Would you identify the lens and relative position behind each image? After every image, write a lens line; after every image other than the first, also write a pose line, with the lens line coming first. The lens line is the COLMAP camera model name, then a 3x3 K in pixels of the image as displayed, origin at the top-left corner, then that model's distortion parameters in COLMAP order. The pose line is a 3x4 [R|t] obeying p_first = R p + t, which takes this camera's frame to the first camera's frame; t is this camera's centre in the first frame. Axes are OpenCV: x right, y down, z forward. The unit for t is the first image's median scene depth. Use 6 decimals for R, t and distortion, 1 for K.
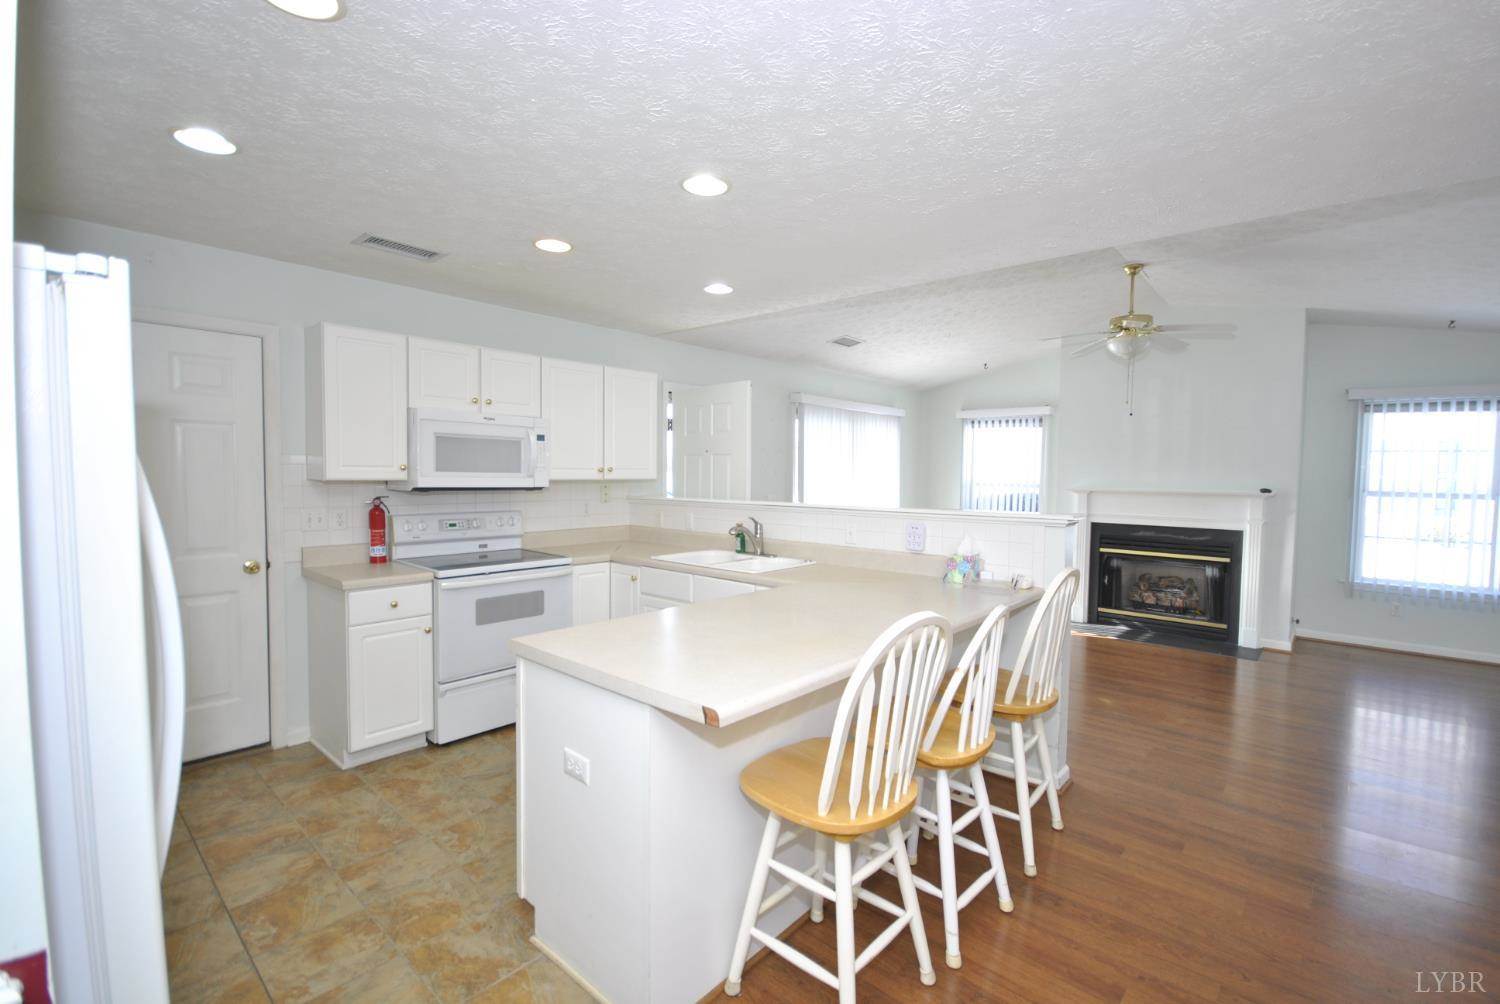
lens RADIAL K [[657.4, 0, 759.8], [0, 657.4, 504.4], [0, 0, 1]] dist [0.014020, -0.009455]
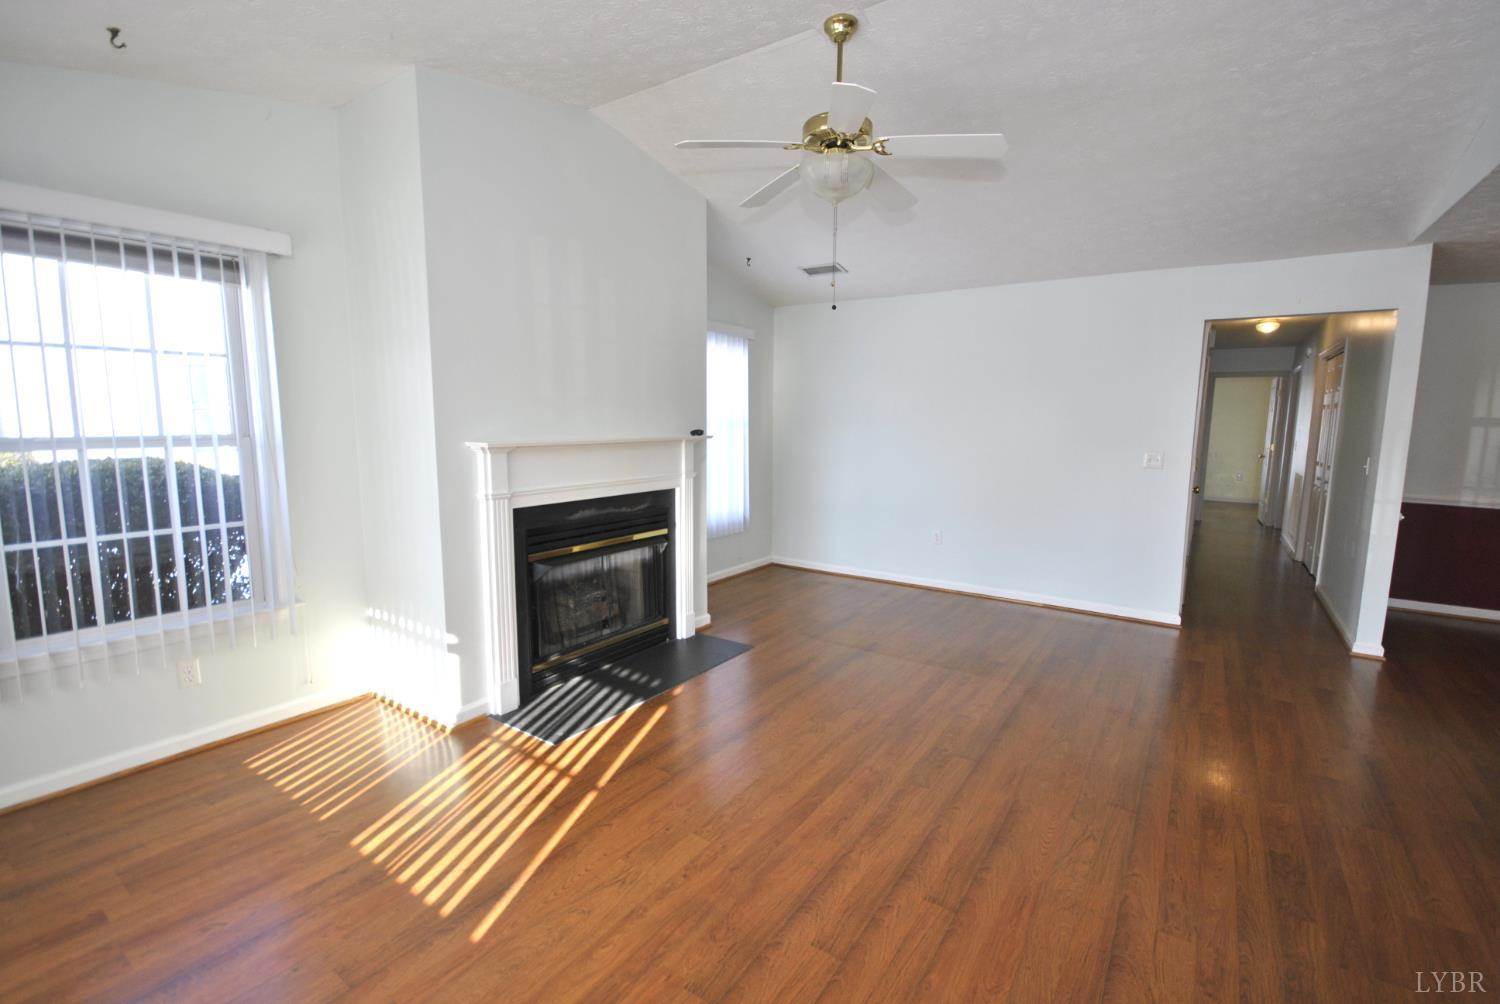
lens RADIAL K [[658.6, 0, 761.2], [0, 658.6, 503.4], [0, 0, 1]] dist [0.015536, -0.014544]
pose [[-0.130868, -0.145860, 0.980611, -0.011596], [0.036958, 0.987713, 0.151849, -0.074836], [-0.990711, 0.056113, -0.123869, 1.438450]]
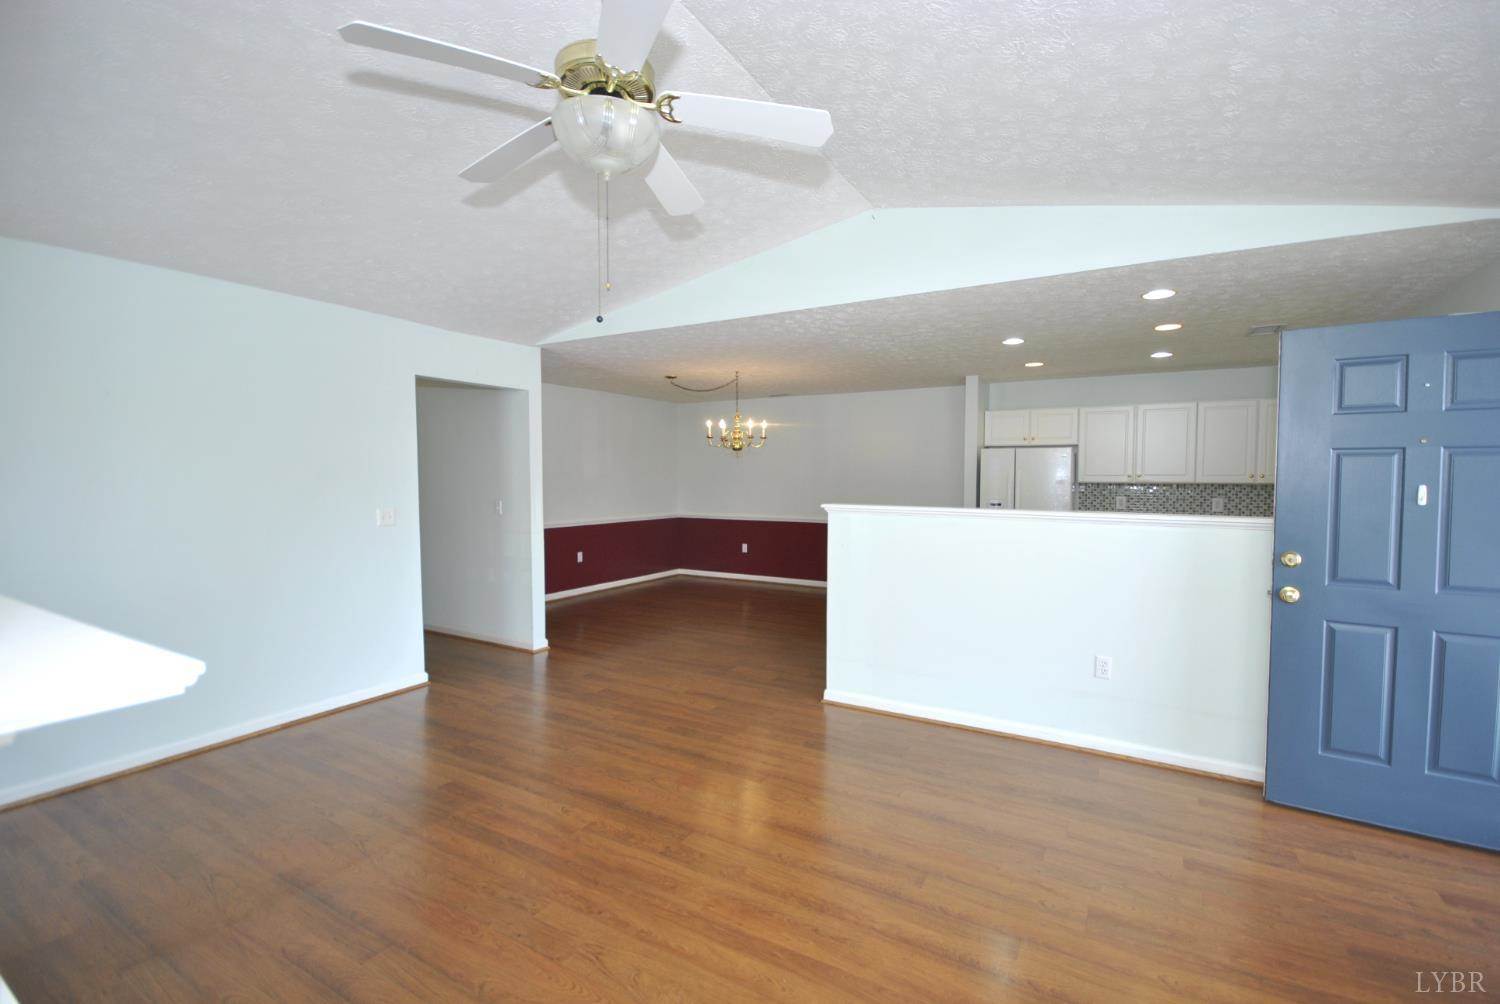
lens RADIAL K [[658.6, 0, 761.2], [0, 658.6, 503.4], [0, 0, 1]] dist [0.015536, -0.014544]
pose [[-0.978776, -0.005919, -0.204846, 0.689909], [-0.025250, 0.995449, 0.091887, -0.083784], [0.203369, 0.095109, -0.974472, 1.781240]]
